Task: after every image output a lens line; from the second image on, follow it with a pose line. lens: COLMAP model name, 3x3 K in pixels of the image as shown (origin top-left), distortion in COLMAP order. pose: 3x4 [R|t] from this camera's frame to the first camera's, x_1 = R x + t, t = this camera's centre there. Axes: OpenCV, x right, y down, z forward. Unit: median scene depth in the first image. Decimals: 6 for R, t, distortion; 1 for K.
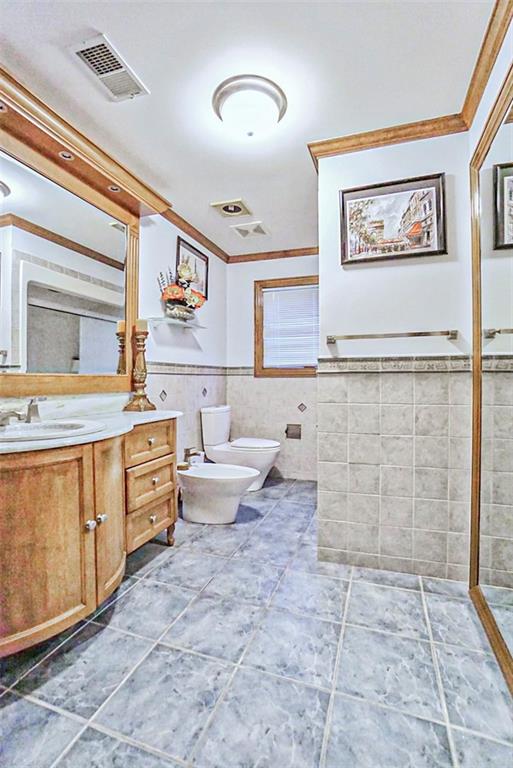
lens RADIAL K [[340.9, 0, 280.7], [0, 340.9, 373.1], [0, 0, 1]] dist [-0.065233, 0.024863]
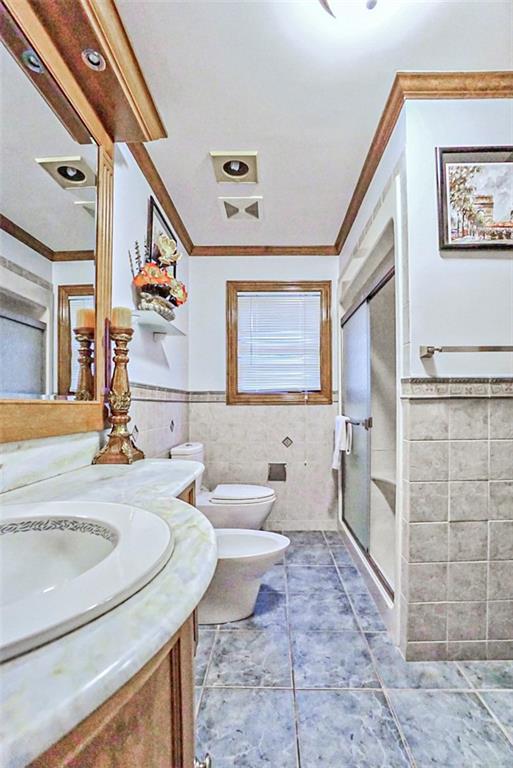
lens RADIAL K [[378.0, 0, 323.2], [0, 378.0, 401.4], [0, 0, 1]] dist [-0.075777, 0.037173]
pose [[0.959810, 0.000073, 0.280651, -0.285878], [-0.001159, 0.999992, 0.003702, 0.002773], [-0.280648, -0.003878, 0.959803, 0.305715]]
